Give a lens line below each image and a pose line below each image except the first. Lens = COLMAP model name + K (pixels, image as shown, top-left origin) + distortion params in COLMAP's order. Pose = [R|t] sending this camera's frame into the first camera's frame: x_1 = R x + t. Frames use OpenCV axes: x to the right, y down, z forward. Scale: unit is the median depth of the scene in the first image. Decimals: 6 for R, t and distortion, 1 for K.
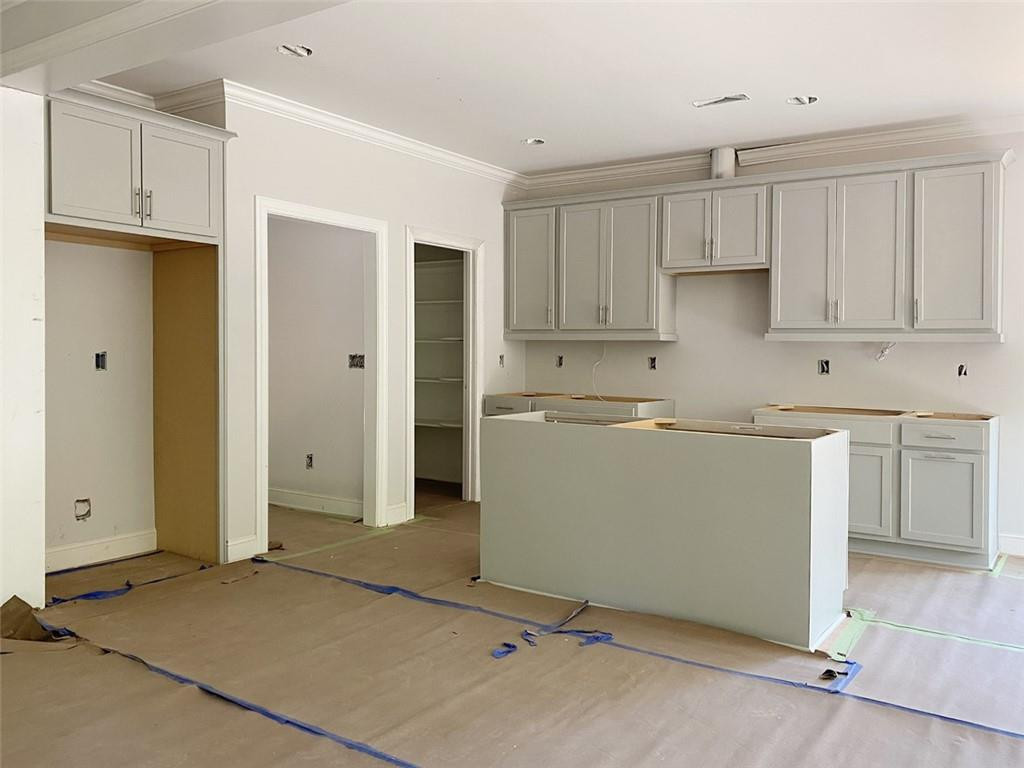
lens RADIAL K [[852.7, 0, 512.0], [0, 852.7, 384.0], [0, 0, 1]] dist [-0.001288, -0.005441]
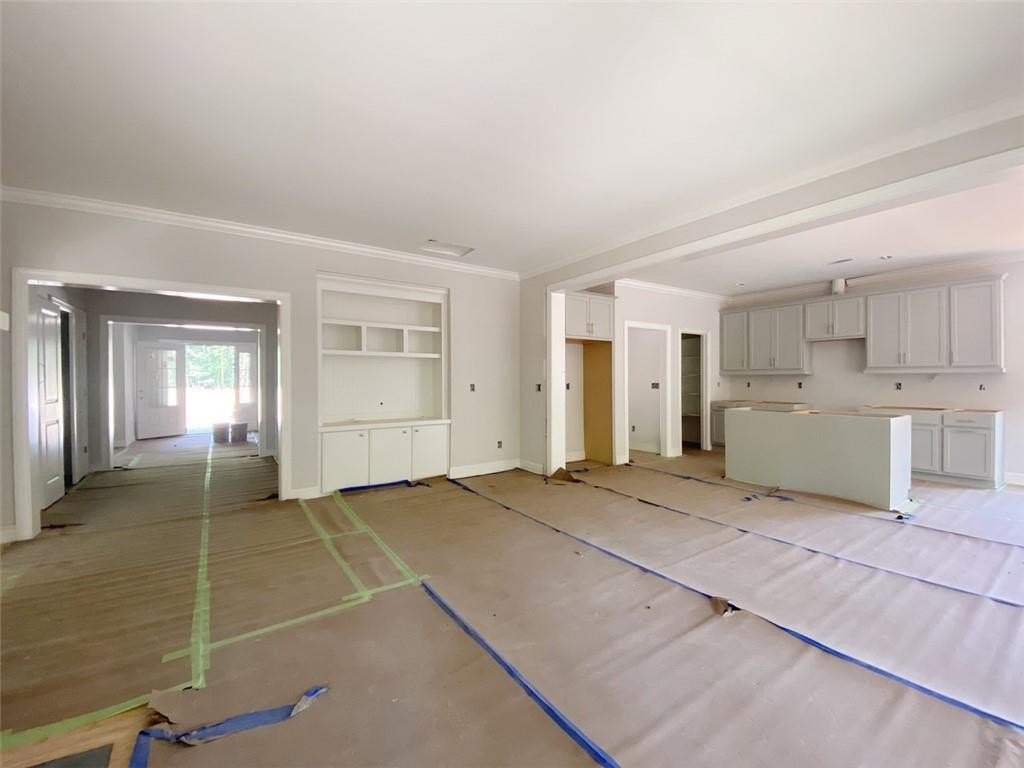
lens RADIAL K [[447.0, 0, 512.1], [0, 447.0, 390.3], [0, 0, 1]] dist [-0.046850, -0.000035]
pose [[0.925553, -0.006929, -0.378555, -0.098383], [0.000525, 0.999855, -0.017018, 0.006725], [0.378618, 0.015552, 0.925422, -0.298354]]
